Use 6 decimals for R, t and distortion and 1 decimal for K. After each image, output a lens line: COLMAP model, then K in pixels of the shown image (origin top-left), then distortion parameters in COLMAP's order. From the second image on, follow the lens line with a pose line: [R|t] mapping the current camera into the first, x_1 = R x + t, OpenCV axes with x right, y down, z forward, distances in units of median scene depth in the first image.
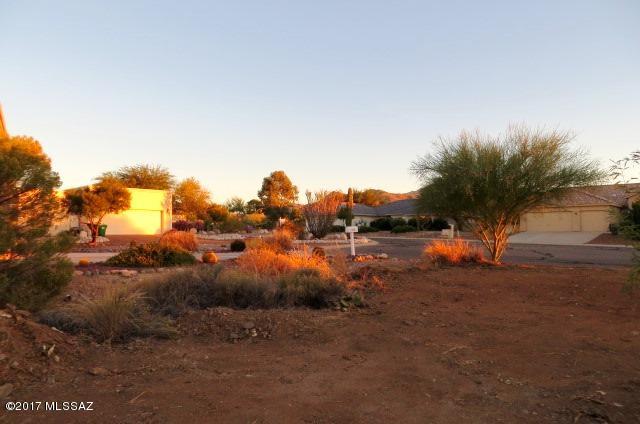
lens RADIAL K [[486.5, 0, 320.0], [0, 486.5, 212.0], [0, 0, 1]] dist [0.000757, 0.002178]
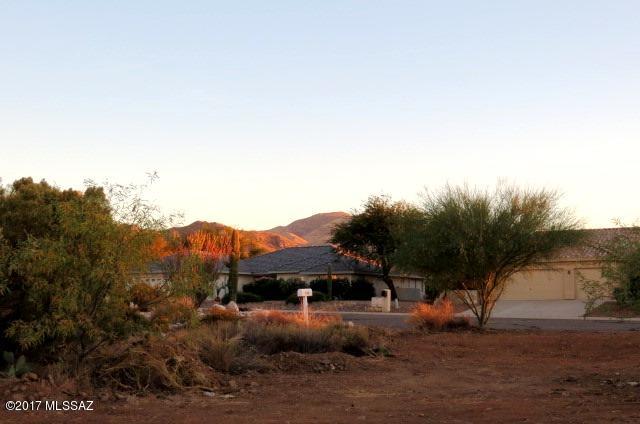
lens RADIAL K [[975.1, 0, 320.0], [0, 975.1, 212.0], [0, 0, 1]] dist [0.002406, 0.004561]
pose [[0.973560, 0.019607, 0.227586, -0.338063], [-0.006872, 0.998372, -0.056615, -0.006010], [-0.228326, 0.053554, 0.972111, -0.674234]]
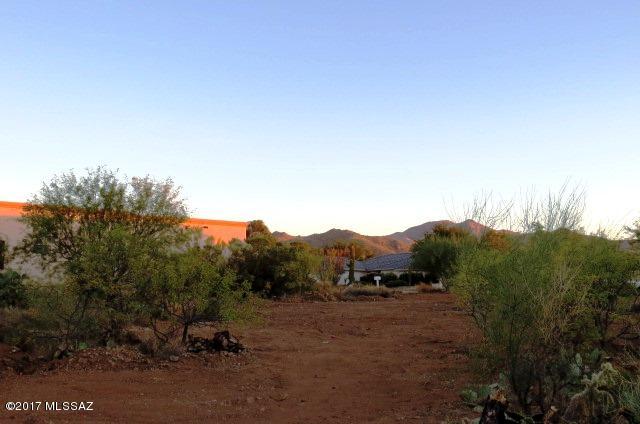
lens RADIAL K [[771.8, 0, 320.0], [0, 771.8, 212.0], [0, 0, 1]] dist [-0.006561, -0.000857]
pose [[0.996097, 0.012148, 0.087427, -0.520367], [-0.006258, 0.997711, -0.067339, -0.021482], [-0.088045, 0.066529, 0.993892, -2.434304]]
